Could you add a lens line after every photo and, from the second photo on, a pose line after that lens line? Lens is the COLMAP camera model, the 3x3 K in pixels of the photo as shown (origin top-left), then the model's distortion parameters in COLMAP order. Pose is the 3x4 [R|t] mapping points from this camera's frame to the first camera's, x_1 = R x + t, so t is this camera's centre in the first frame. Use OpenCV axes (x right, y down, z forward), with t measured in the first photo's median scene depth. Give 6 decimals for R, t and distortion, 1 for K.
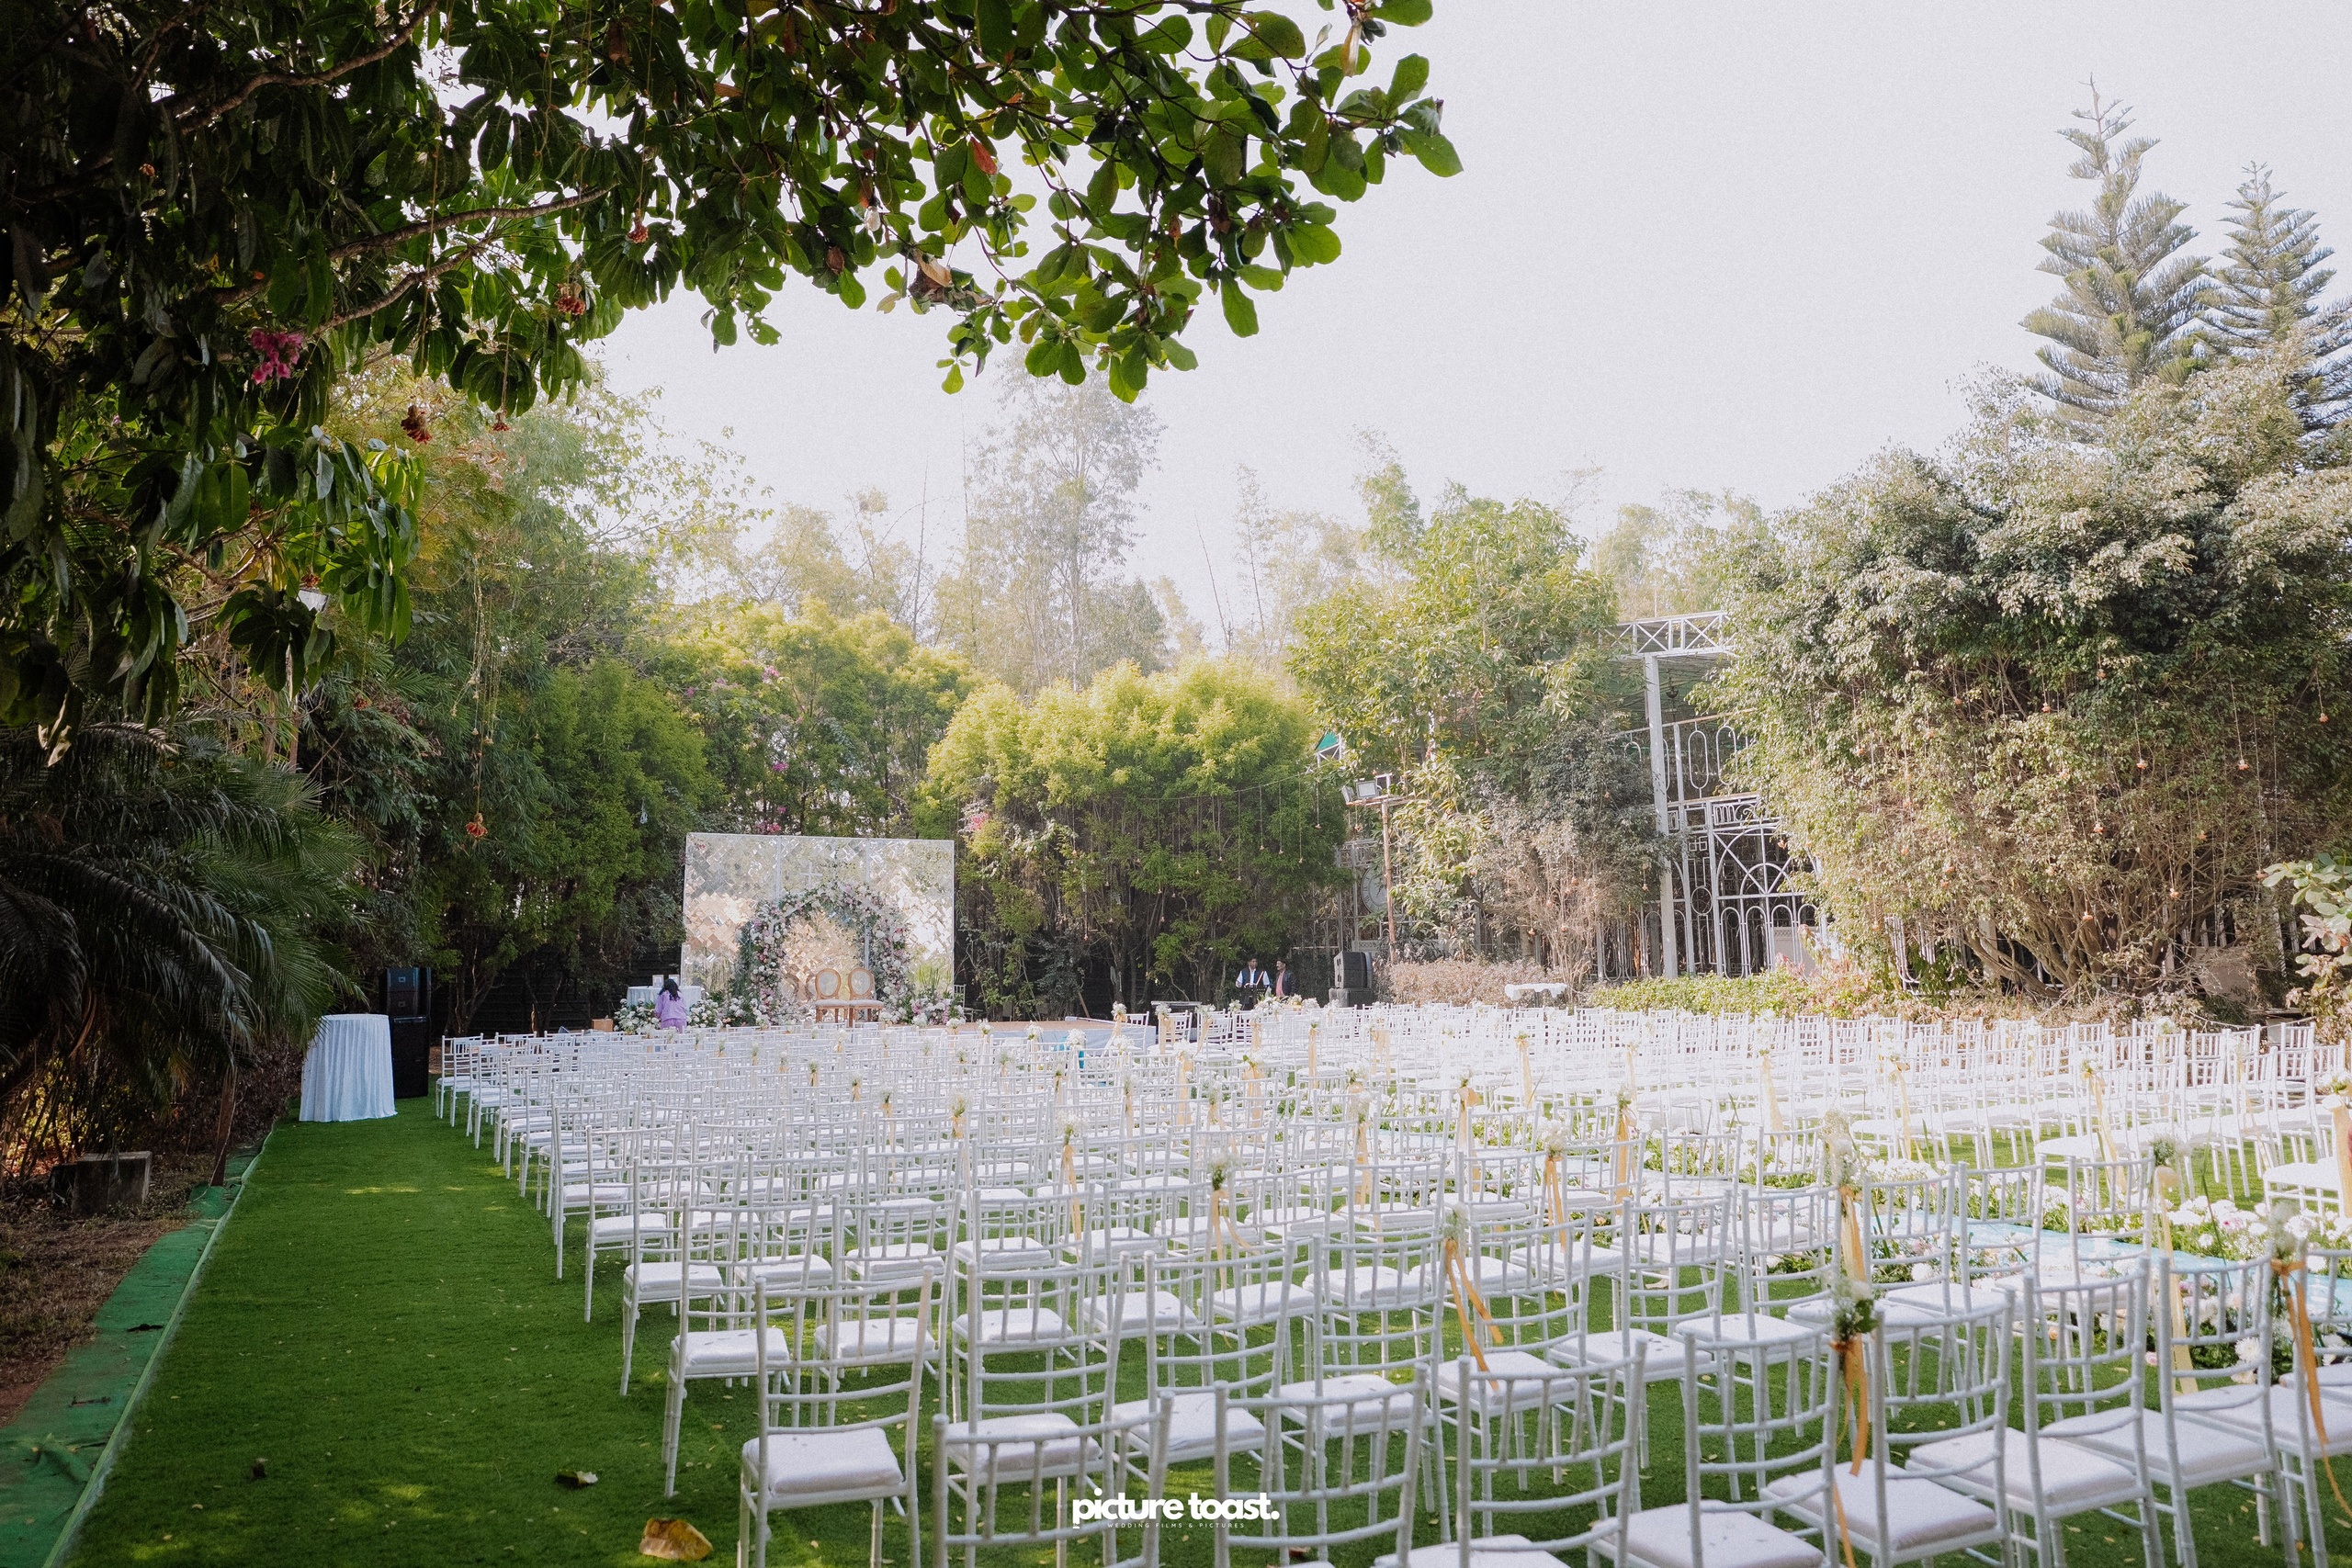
lens RADIAL K [[1724.1, 0, 1176.0], [0, 1724.1, 784.0], [0, 0, 1]] dist [-0.005924, -0.000301]
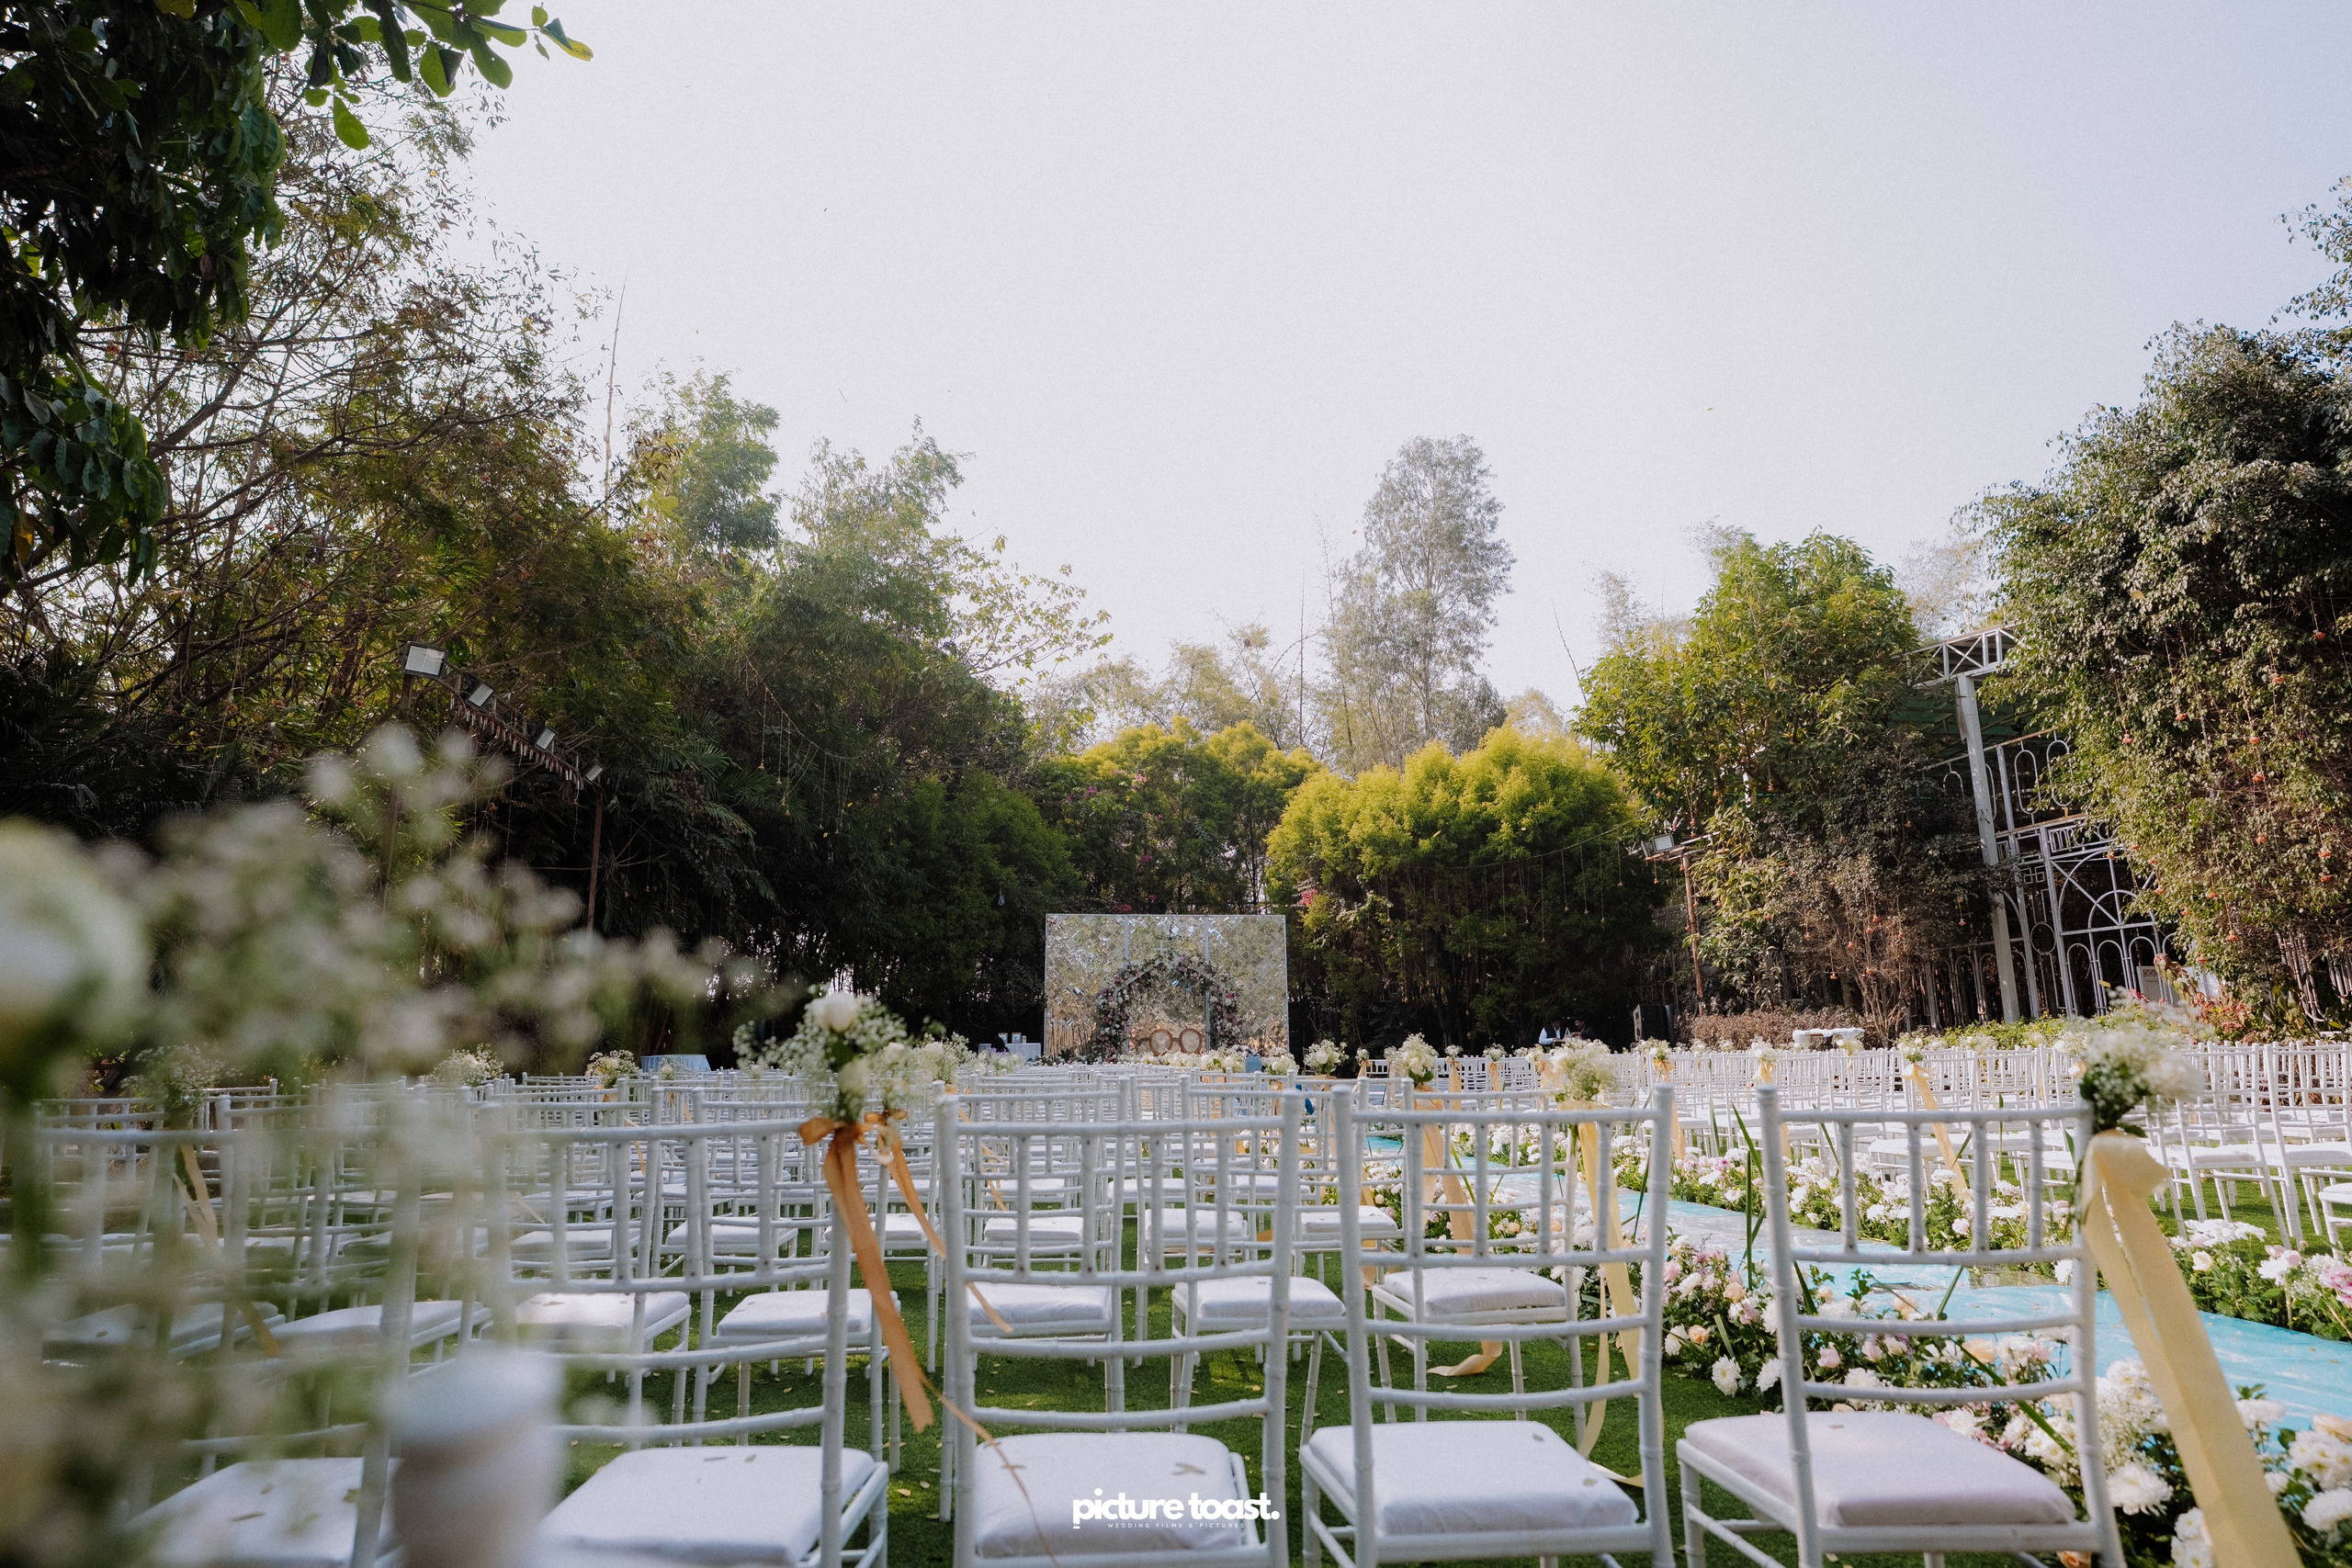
lens RADIAL K [[1371.4, 0, 1177.2], [0, 1371.4, 835.1], [0, 0, 1]] dist [0.005620, 0.003447]
pose [[0.945211, -0.058177, -0.321234, 0.110300], [0.042274, 0.997521, -0.056265, 0.034844], [0.323711, 0.039602, 0.945327, 0.174108]]
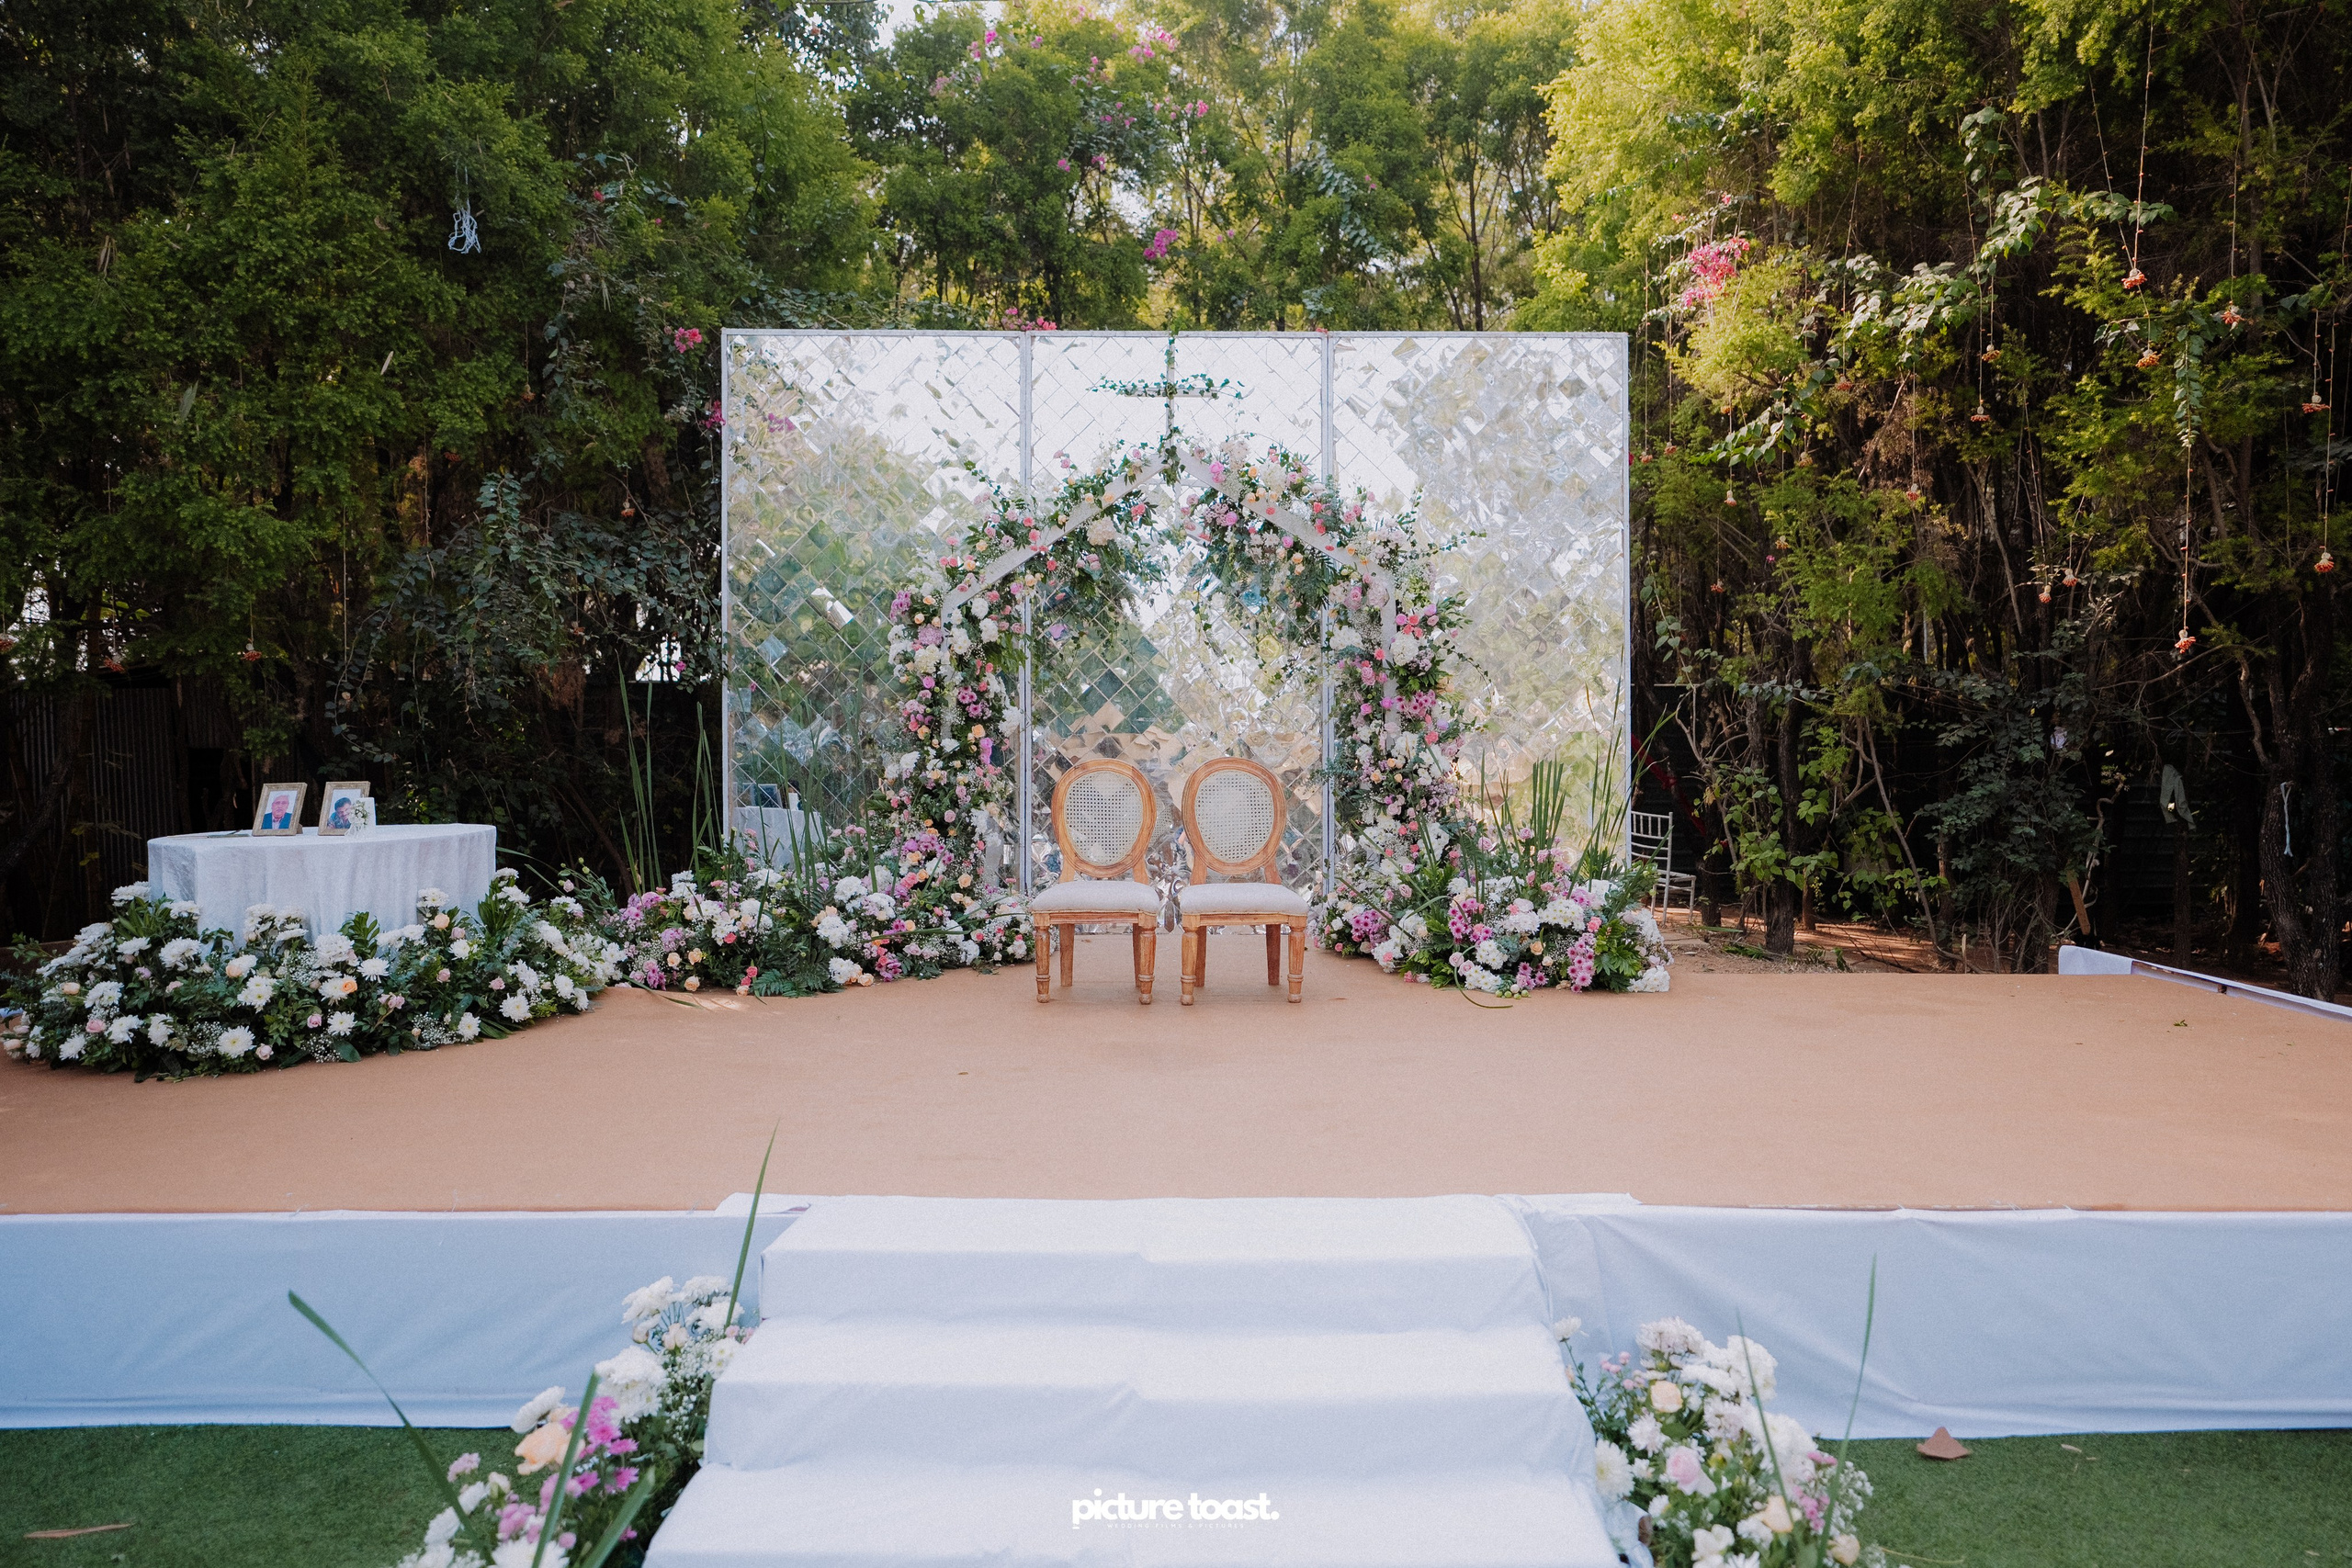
lens RADIAL K [[1371.4, 0, 1177.2], [0, 1371.4, 835.1], [0, 0, 1]] dist [0.005620, 0.003447]
pose [[0.897046, 0.018739, -0.441539, -0.112257], [0.047337, 0.989279, 0.138156, 0.099212], [0.439394, -0.144833, 0.886542, 0.902207]]
